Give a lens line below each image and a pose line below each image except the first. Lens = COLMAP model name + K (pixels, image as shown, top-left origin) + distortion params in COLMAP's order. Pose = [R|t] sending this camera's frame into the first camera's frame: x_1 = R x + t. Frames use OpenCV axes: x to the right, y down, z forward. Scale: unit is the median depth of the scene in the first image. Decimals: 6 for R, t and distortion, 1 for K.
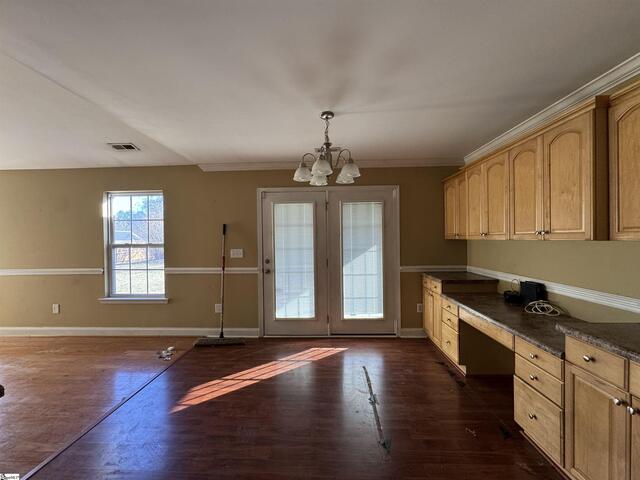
lens RADIAL K [[255.5, 0, 320.0], [0, 255.5, 240.0], [0, 0, 1]] dist [-0.000736, 0.000129]
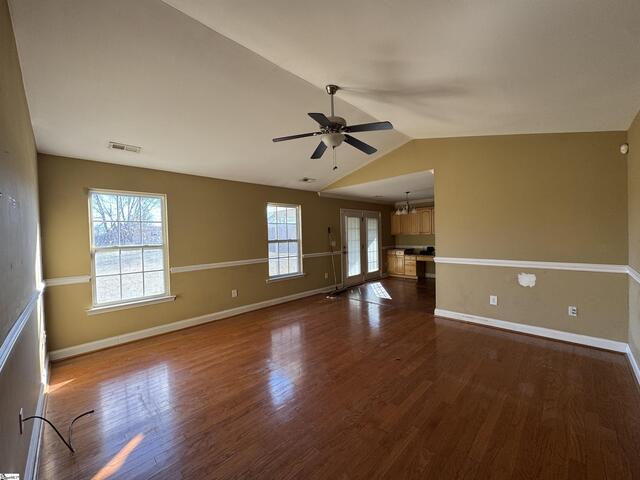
lens RADIAL K [[255.5, 0, 320.0], [0, 255.5, 240.0], [0, 0, 1]] dist [-0.000736, 0.000129]
pose [[0.678021, -0.020040, 0.734769, -1.743293], [0.021681, 0.999739, 0.007261, 0.010871], [-0.734722, 0.011007, 0.678279, -0.157358]]
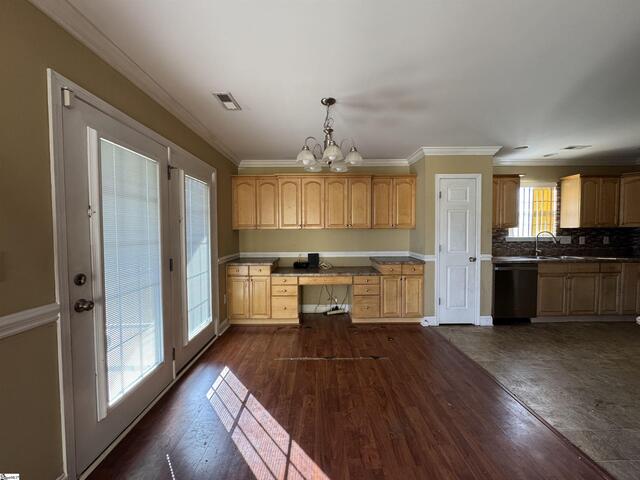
lens RADIAL K [[255.5, 0, 320.0], [0, 255.5, 240.0], [0, 0, 1]] dist [-0.000736, 0.000129]
pose [[-0.047235, -0.022602, 0.998628, -0.607288], [0.010260, 0.999680, 0.023111, 0.019402], [-0.998831, 0.011338, -0.046988, 0.667808]]
